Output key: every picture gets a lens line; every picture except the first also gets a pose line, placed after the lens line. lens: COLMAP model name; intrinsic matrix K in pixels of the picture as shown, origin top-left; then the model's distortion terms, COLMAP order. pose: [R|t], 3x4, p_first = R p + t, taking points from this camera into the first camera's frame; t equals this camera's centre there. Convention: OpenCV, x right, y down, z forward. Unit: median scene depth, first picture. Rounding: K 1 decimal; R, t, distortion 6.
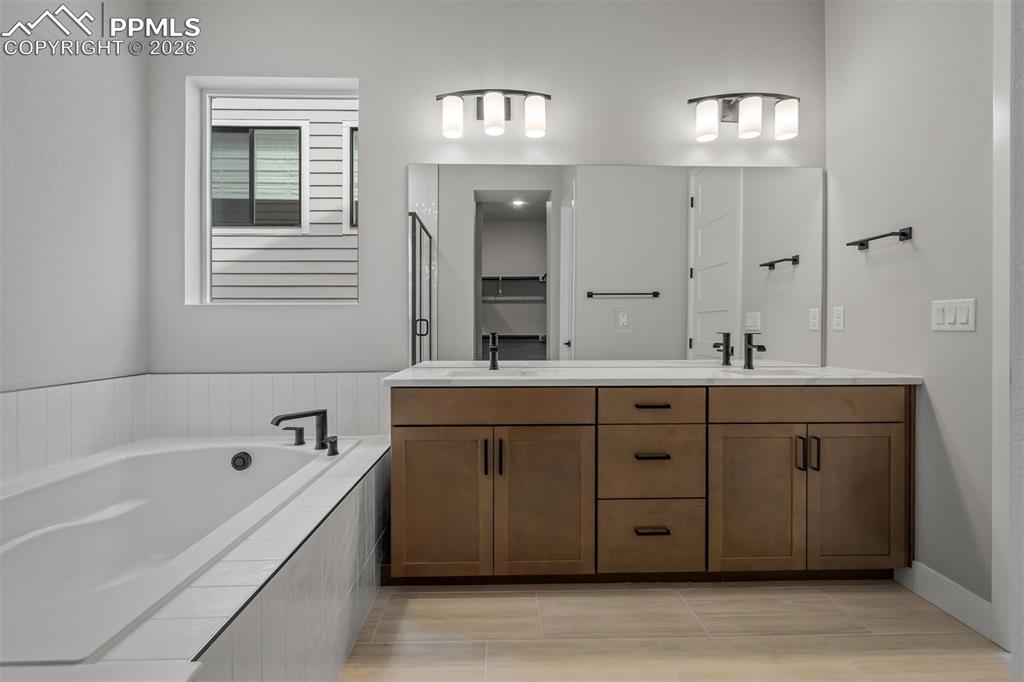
lens RADIAL K [[451.4, 0, 509.0], [0, 451.4, 335.8], [0, 0, 1]] dist [-0.000400, -0.000243]
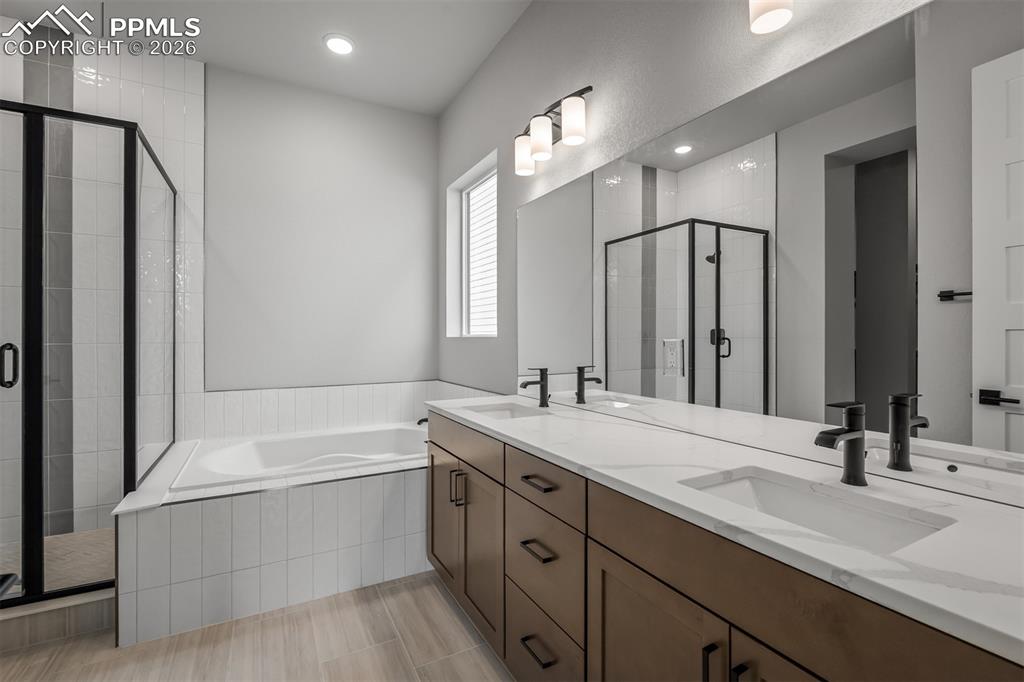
lens RADIAL K [[465.0, 0, 509.0], [0, 465.0, 338.0], [0, 0, 1]] dist [-0.001166, 0.000255]
pose [[0.445115, 0.003352, -0.895467, 0.853074], [-0.003949, 0.999991, 0.001780, -0.074876], [0.895465, 0.002744, 0.445124, 0.531855]]
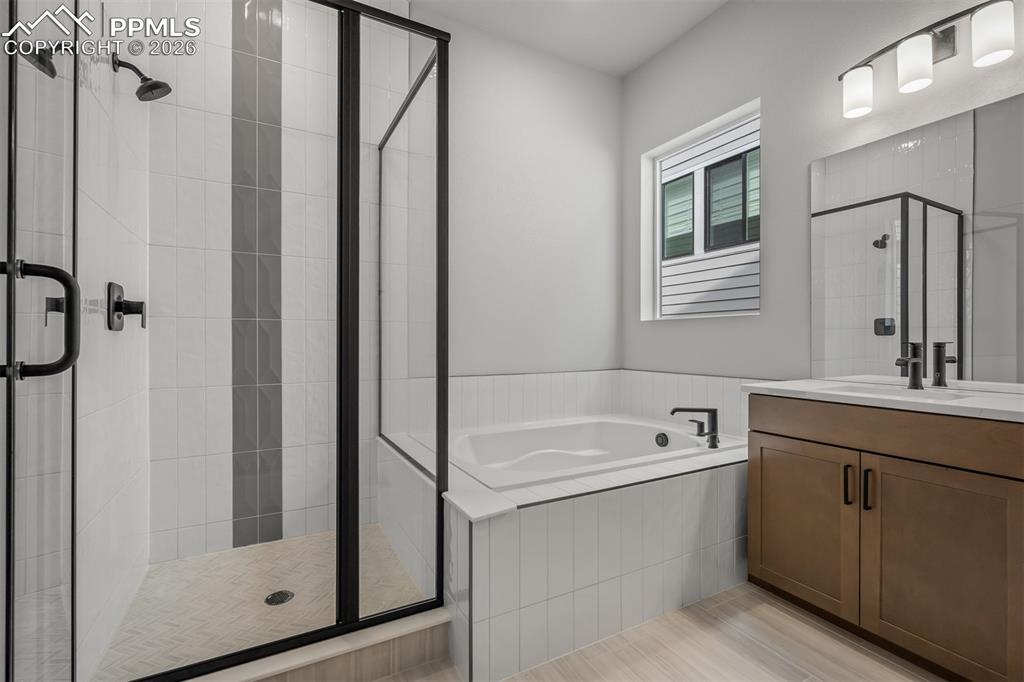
lens RADIAL K [[453.7, 0, 512.0], [0, 453.7, 341.0], [0, 0, 1]] dist [0.000173, 0.000093]
pose [[0.454951, 0.001722, -0.890515, 0.369328], [-0.008708, 0.999959, -0.002515, -0.000179], [0.890474, 0.008899, 0.454948, 0.018561]]
